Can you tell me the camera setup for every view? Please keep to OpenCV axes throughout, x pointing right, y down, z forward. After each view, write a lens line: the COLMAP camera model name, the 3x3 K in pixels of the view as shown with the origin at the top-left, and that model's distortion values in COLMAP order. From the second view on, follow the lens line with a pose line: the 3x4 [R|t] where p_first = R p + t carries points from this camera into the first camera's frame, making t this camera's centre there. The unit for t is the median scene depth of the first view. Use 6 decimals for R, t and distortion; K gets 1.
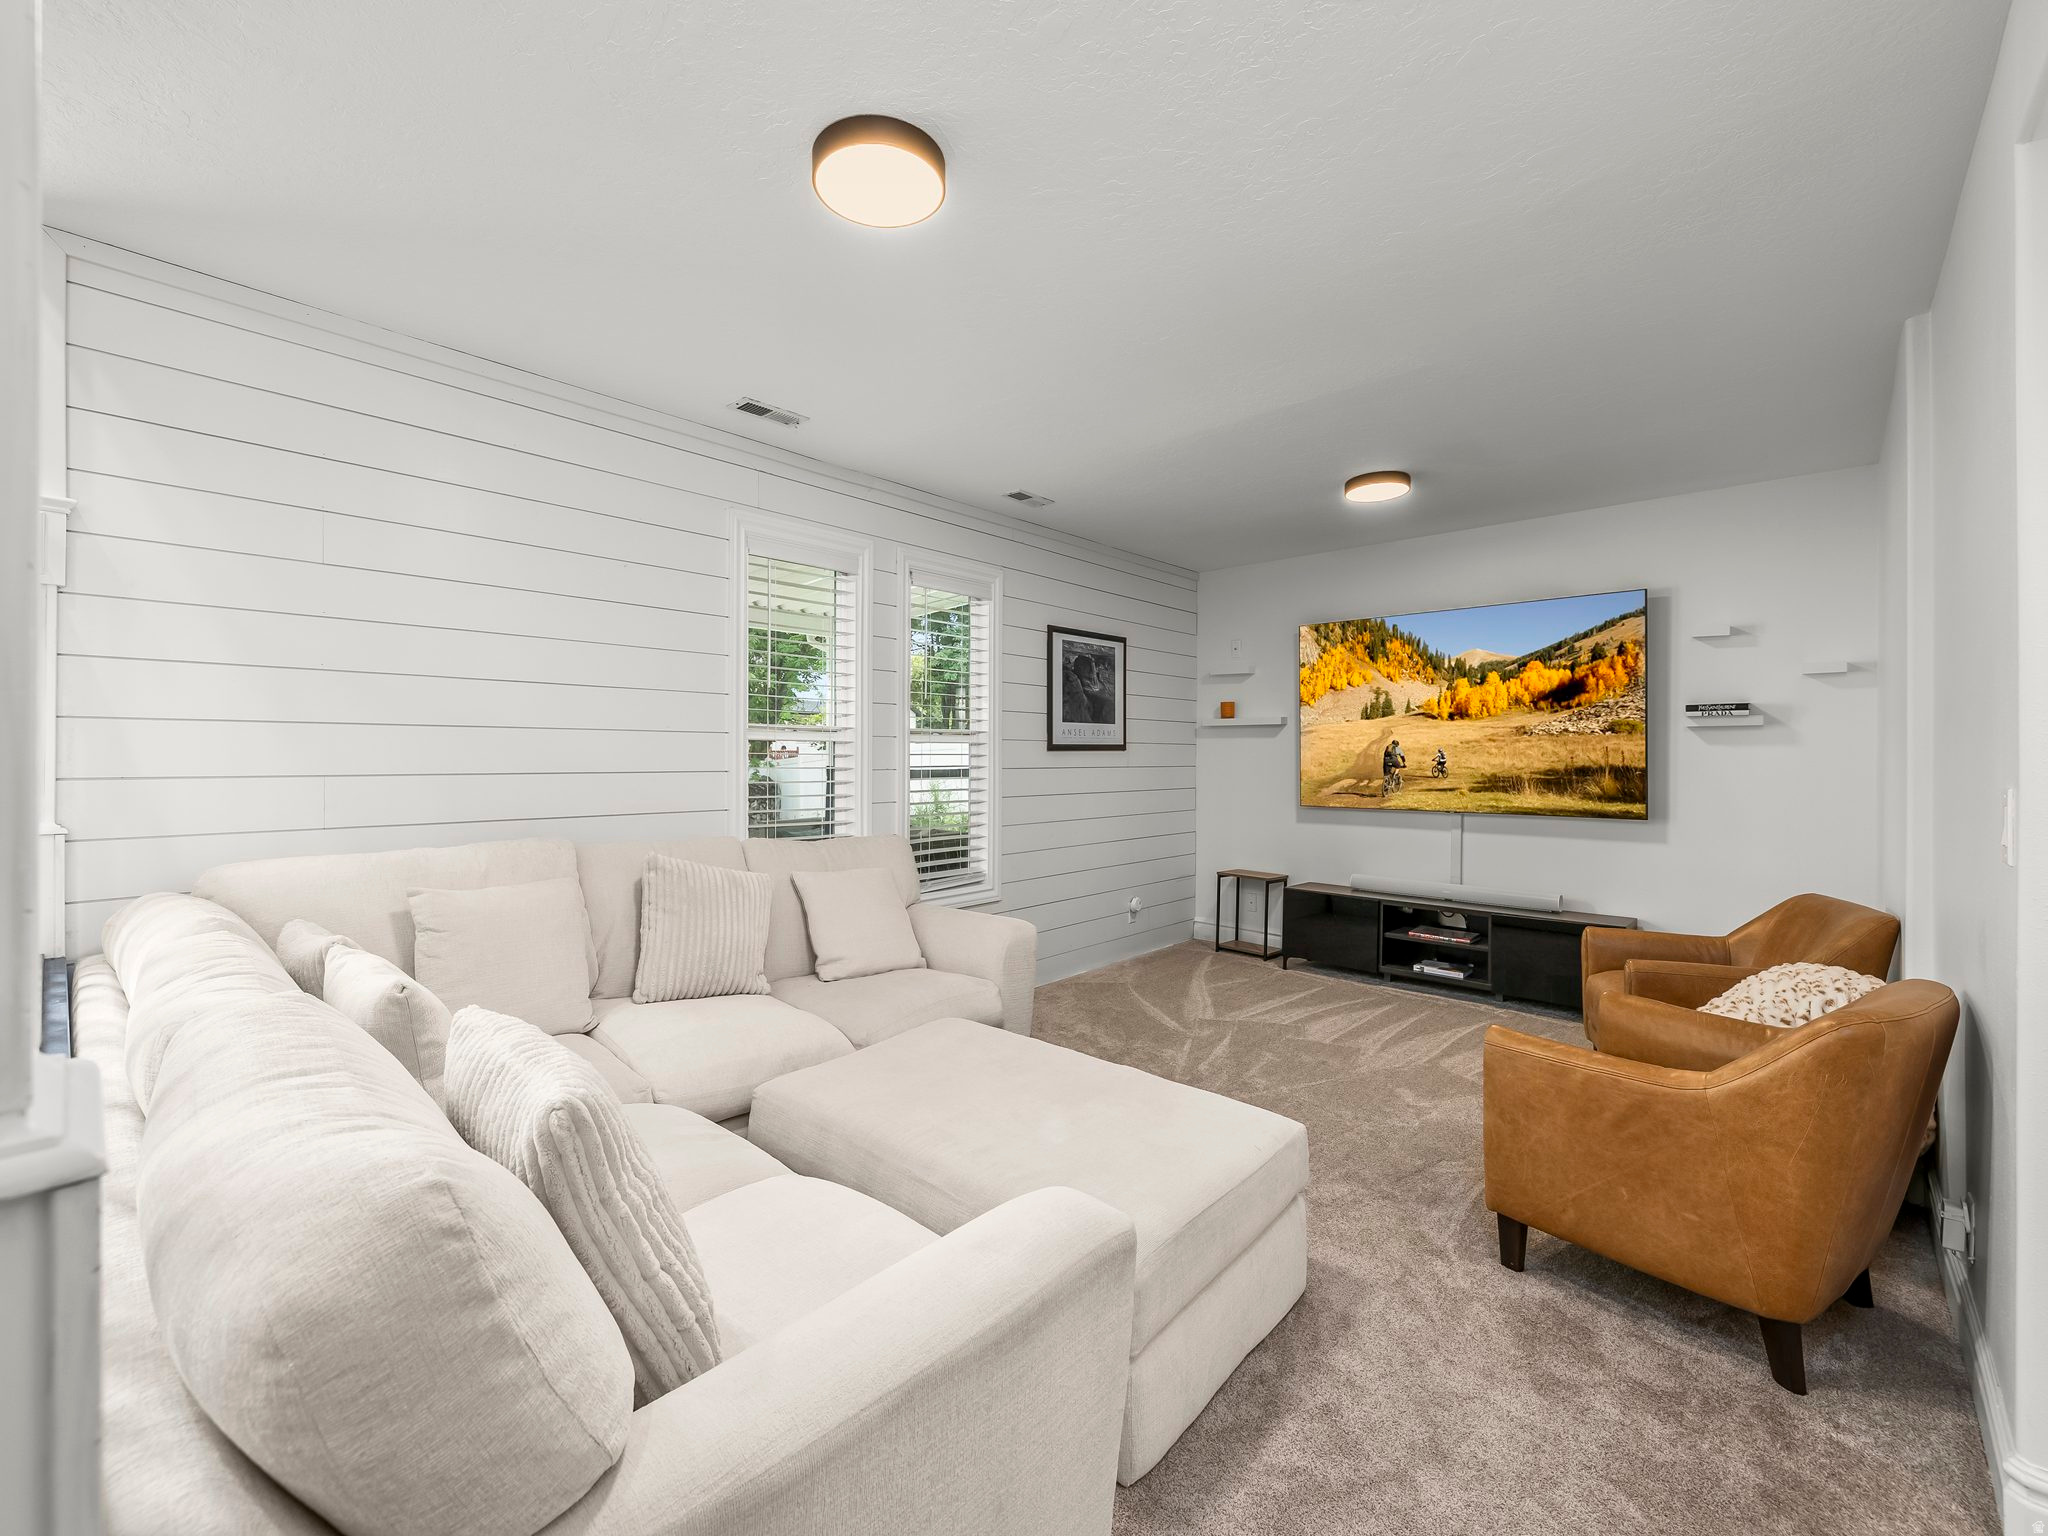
lens RADIAL K [[854.3, 0, 1022.7], [0, 854.3, 750.2], [0, 0, 1]] dist [0.002340, -0.000808]
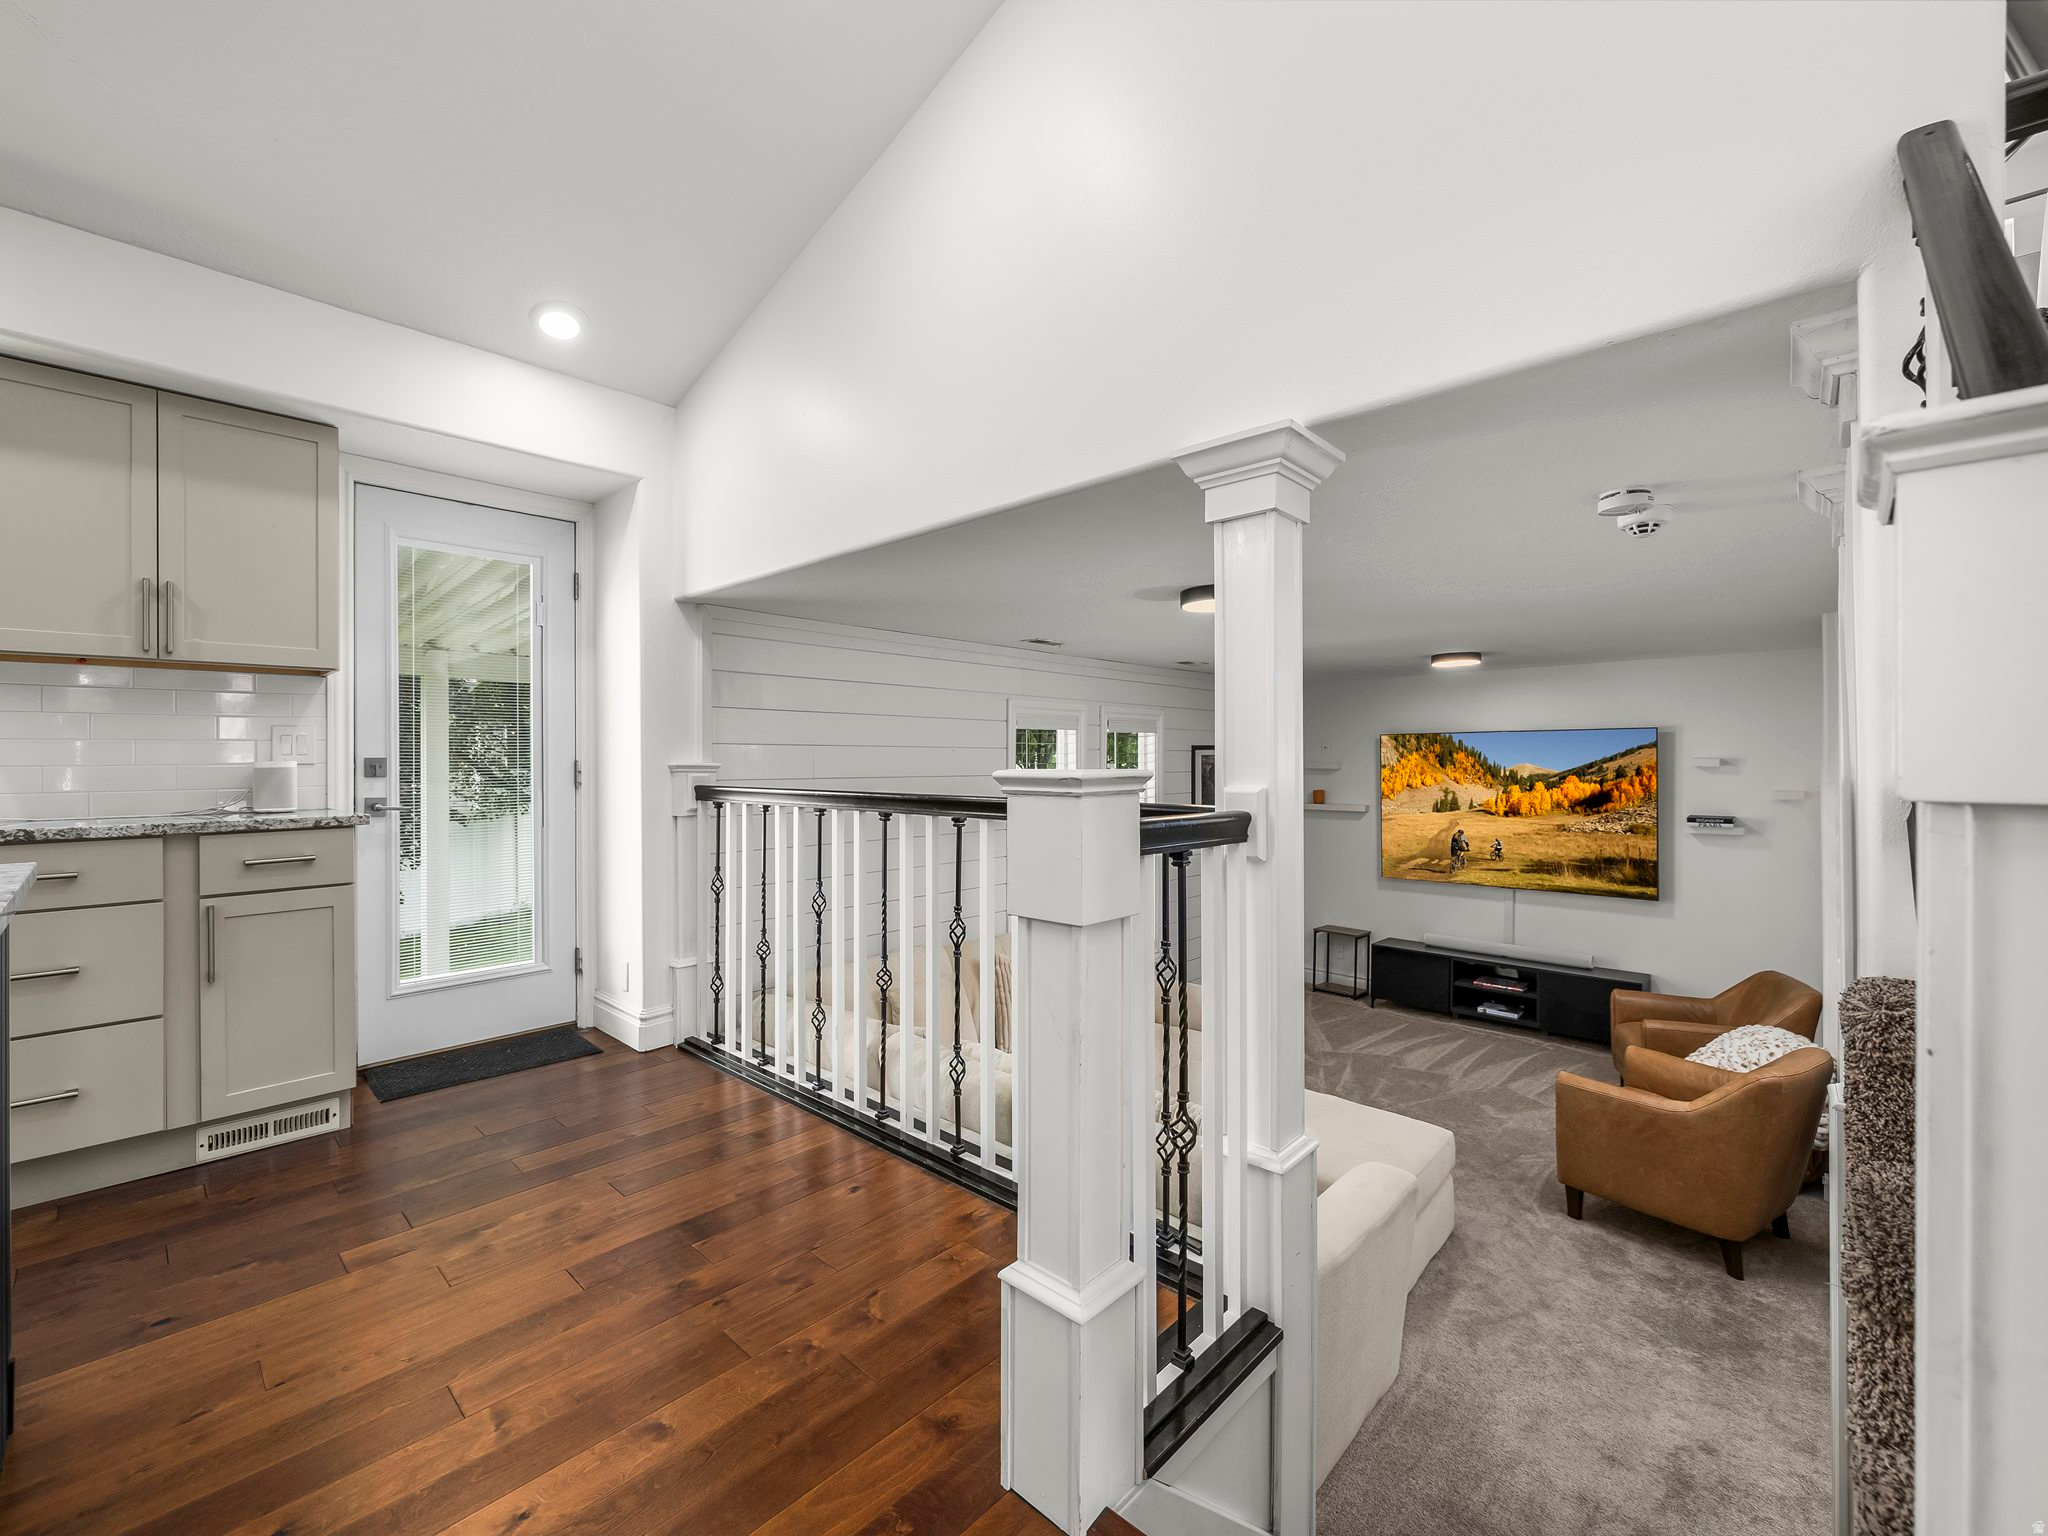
lens RADIAL K [[854.3, 0, 1026.5], [0, 854.3, 758.9], [0, 0, 1]] dist [0.002340, -0.000808]
pose [[0.999939, -0.006035, -0.009288, -0.260739], [0.006082, 0.999969, 0.005035, -0.166124], [0.009257, -0.005091, 0.999944, -0.368905]]
